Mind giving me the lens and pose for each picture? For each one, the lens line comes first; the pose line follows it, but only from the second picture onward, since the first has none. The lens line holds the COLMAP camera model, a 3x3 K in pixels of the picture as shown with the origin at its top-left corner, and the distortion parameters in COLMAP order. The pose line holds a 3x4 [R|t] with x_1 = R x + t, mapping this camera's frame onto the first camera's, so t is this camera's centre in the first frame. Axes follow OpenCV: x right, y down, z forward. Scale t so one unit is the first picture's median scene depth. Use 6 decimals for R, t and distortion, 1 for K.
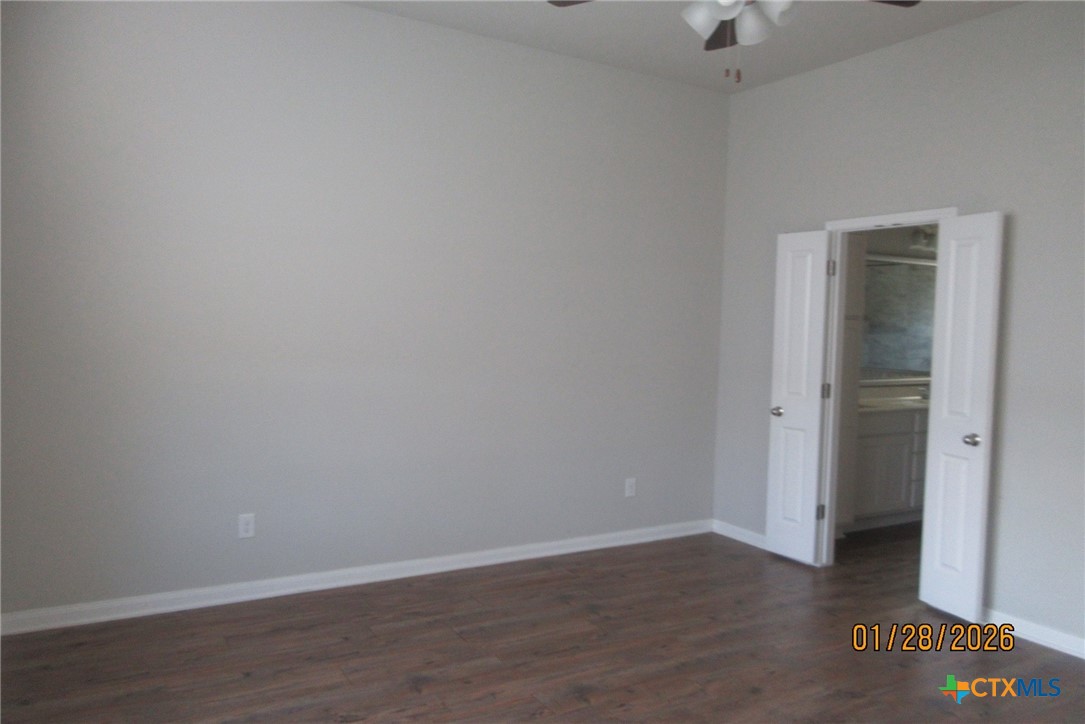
lens RADIAL K [[803.1, 0, 542.5], [0, 803.1, 362.0], [0, 0, 1]] dist [0.003098, 0.000609]
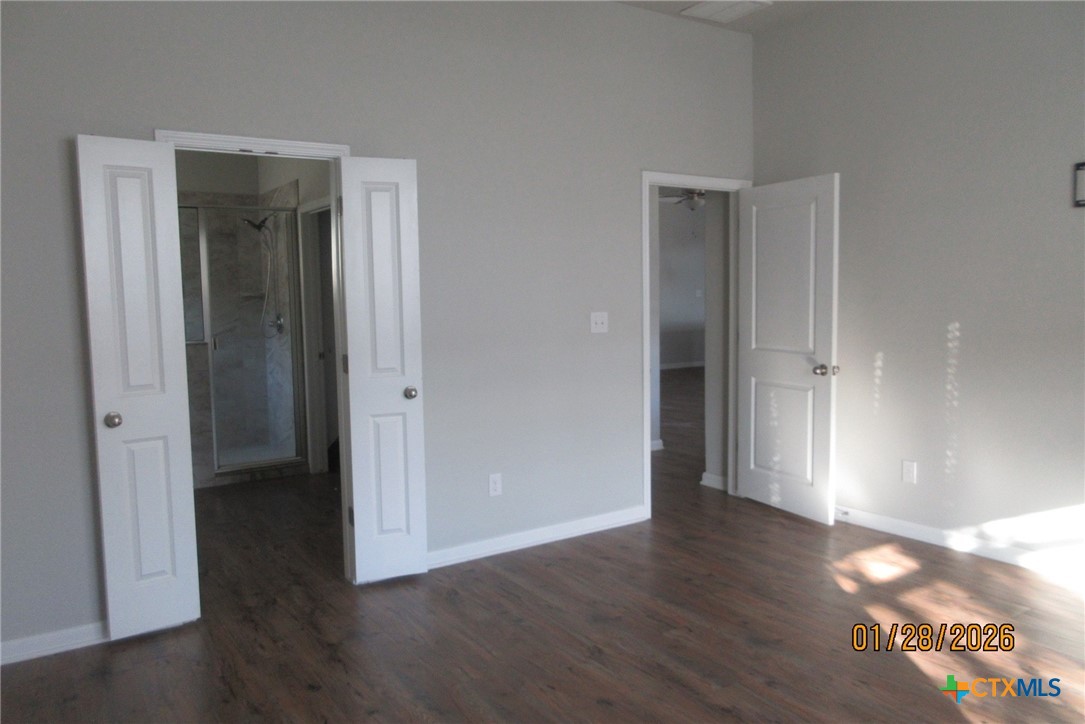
lens RADIAL K [[803.1, 0, 542.5], [0, 803.1, 362.0], [0, 0, 1]] dist [0.003098, 0.000609]
pose [[-0.043072, -0.107660, 0.993254, -0.383137], [0.070068, 0.991403, 0.110497, -0.032602], [-0.996612, 0.074354, -0.035158, 0.758872]]
